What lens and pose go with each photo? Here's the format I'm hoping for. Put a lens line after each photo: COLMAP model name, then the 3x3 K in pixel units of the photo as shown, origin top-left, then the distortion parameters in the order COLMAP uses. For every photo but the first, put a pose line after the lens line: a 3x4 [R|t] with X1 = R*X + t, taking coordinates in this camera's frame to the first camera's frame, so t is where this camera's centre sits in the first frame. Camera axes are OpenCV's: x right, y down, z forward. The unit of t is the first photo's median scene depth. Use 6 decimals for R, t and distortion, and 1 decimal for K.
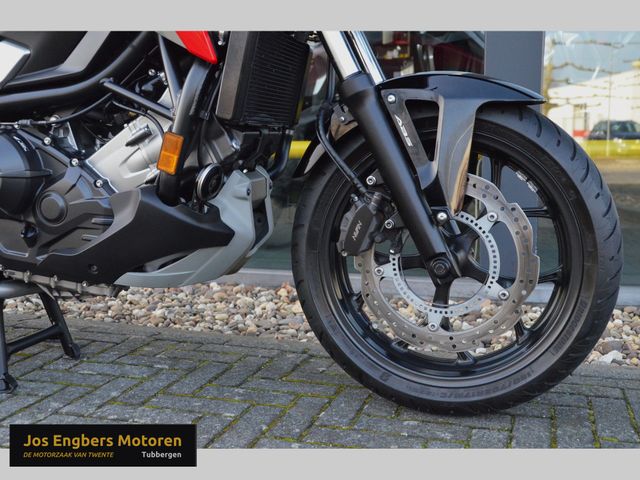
lens RADIAL K [[760.1, 0, 343.6], [0, 760.1, 241.0], [0, 0, 1]] dist [-0.001723, 0.080408]
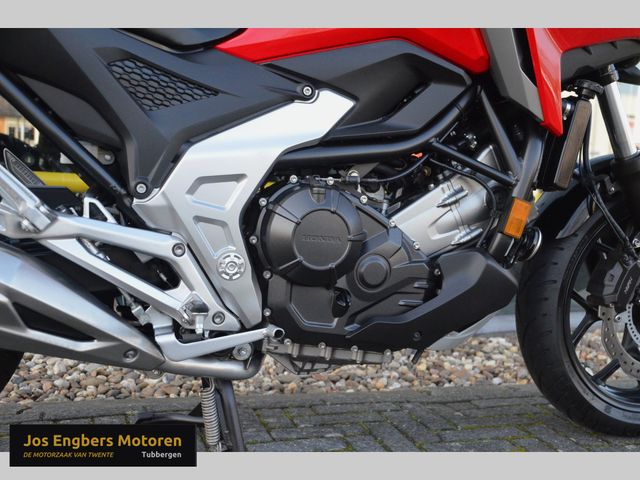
lens RADIAL K [[746.2, 0, 330.2], [0, 746.2, 236.1], [0, 0, 1]] dist [0.000744, 0.350552]
pose [[0.821118, -0.007034, 0.570715, -0.946350], [0.023035, 0.999518, -0.020823, -0.070554], [-0.570293, 0.030245, 0.820884, 0.290978]]
